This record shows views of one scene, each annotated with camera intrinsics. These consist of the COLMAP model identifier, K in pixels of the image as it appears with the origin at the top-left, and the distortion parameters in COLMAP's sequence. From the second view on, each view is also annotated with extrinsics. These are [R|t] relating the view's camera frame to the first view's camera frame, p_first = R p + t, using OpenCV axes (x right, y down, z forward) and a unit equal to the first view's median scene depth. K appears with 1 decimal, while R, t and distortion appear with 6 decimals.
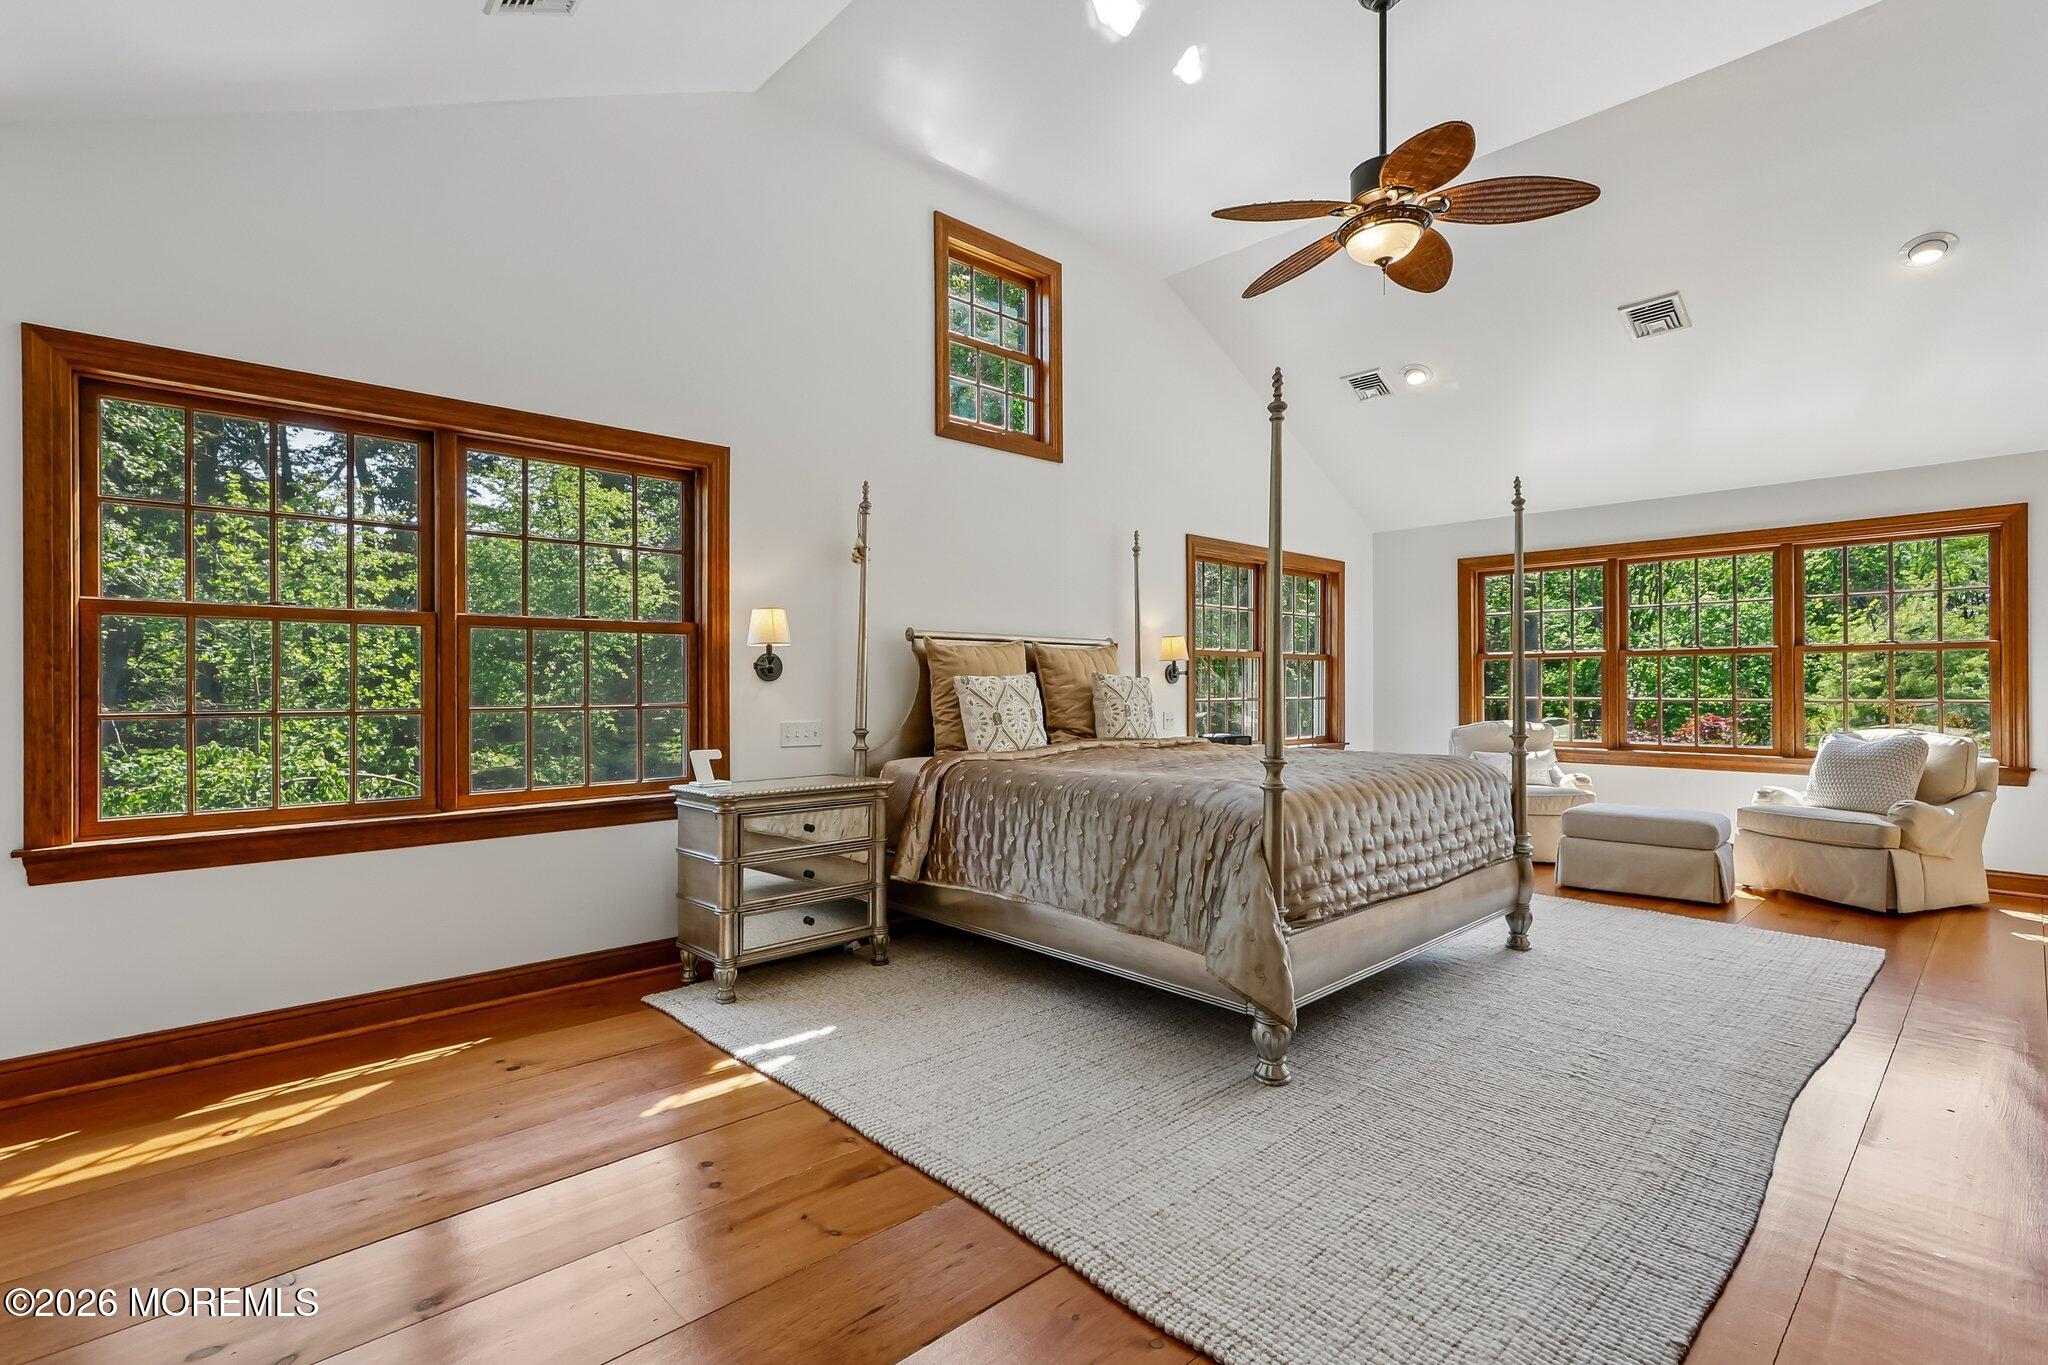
lens RADIAL K [[952.4, 0, 1009.8], [0, 952.4, 678.1], [0, 0, 1]] dist [-0.000734, 0.001580]
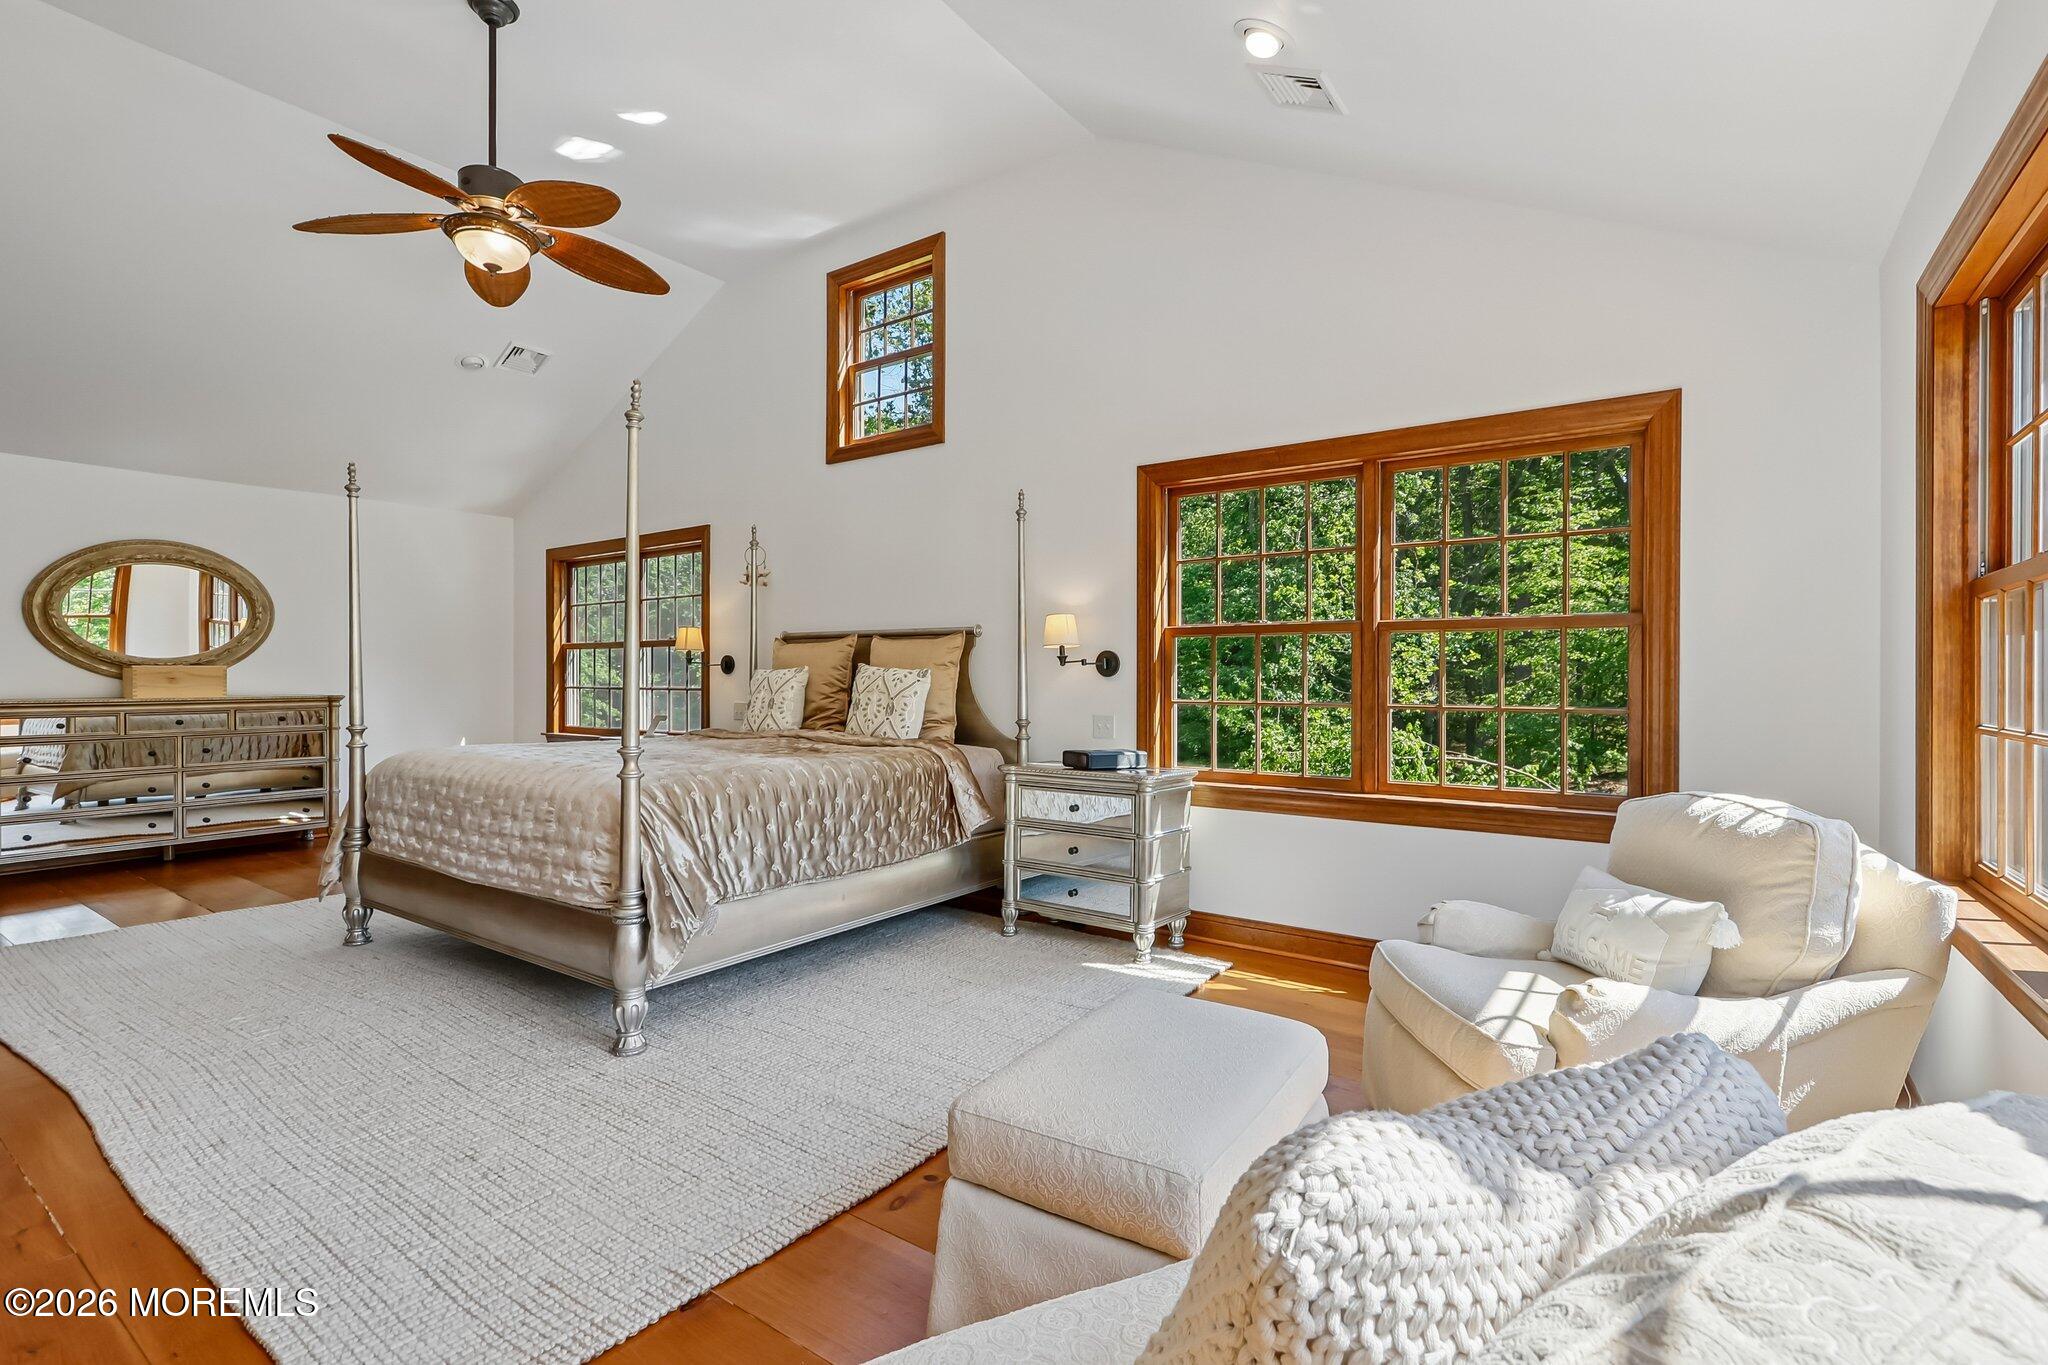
lens RADIAL K [[904.9, 0, 1034.2], [0, 904.9, 684.6], [0, 0, 1]] dist [-0.002852, -0.000001]
pose [[0.203168, 0.007490, -0.979115, 0.830435], [-0.002559, 0.999971, 0.007118, 0.005526], [0.979141, 0.001059, 0.203181, 0.798584]]
